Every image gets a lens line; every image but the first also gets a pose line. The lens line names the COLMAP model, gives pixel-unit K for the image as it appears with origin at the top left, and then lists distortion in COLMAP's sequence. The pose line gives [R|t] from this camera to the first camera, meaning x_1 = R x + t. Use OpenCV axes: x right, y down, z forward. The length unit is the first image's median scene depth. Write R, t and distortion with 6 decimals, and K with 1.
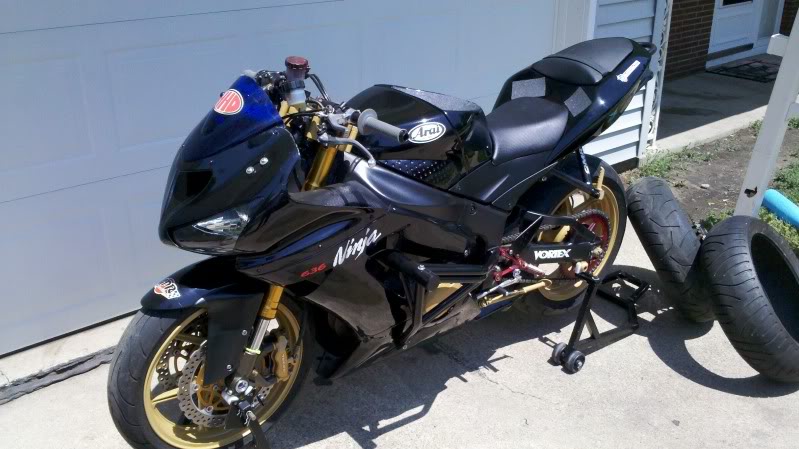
lens RADIAL K [[750.8, 0, 399.5], [0, 750.8, 224.5], [0, 0, 1]] dist [0.131957, 0.003821]
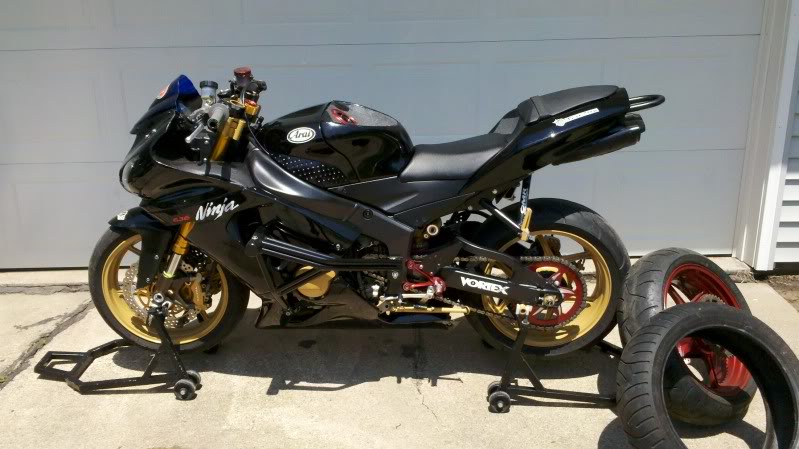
lens RADIAL K [[750.8, 0, 399.5], [0, 750.8, 224.5], [0, 0, 1]] dist [0.131957, 0.003821]
pose [[0.777001, 0.195556, -0.598354, 0.795071], [-0.236330, 0.971615, 0.010657, -0.028273], [0.583453, 0.133128, 0.801161, 0.117527]]
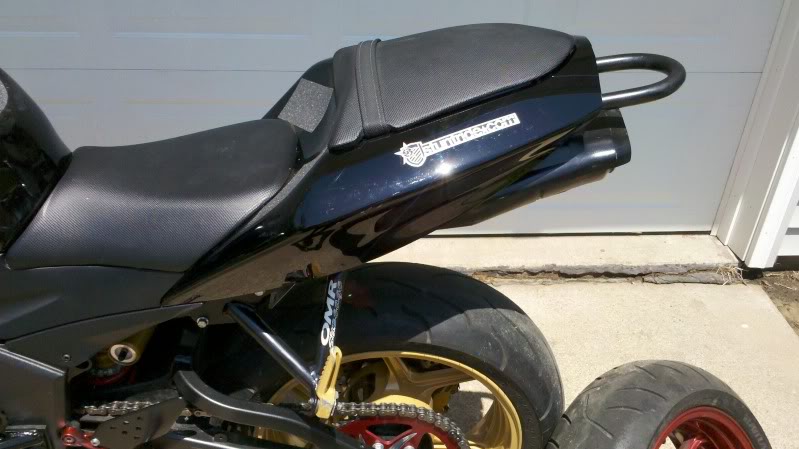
lens RADIAL K [[750.8, 0, 399.5], [0, 750.8, 224.5], [0, 0, 1]] dist [0.131957, 0.003821]
pose [[0.822262, 0.352032, -0.447167, 0.485742], [-0.270522, 0.933058, 0.237107, -0.265187], [0.500702, -0.073996, 0.862451, 0.741199]]
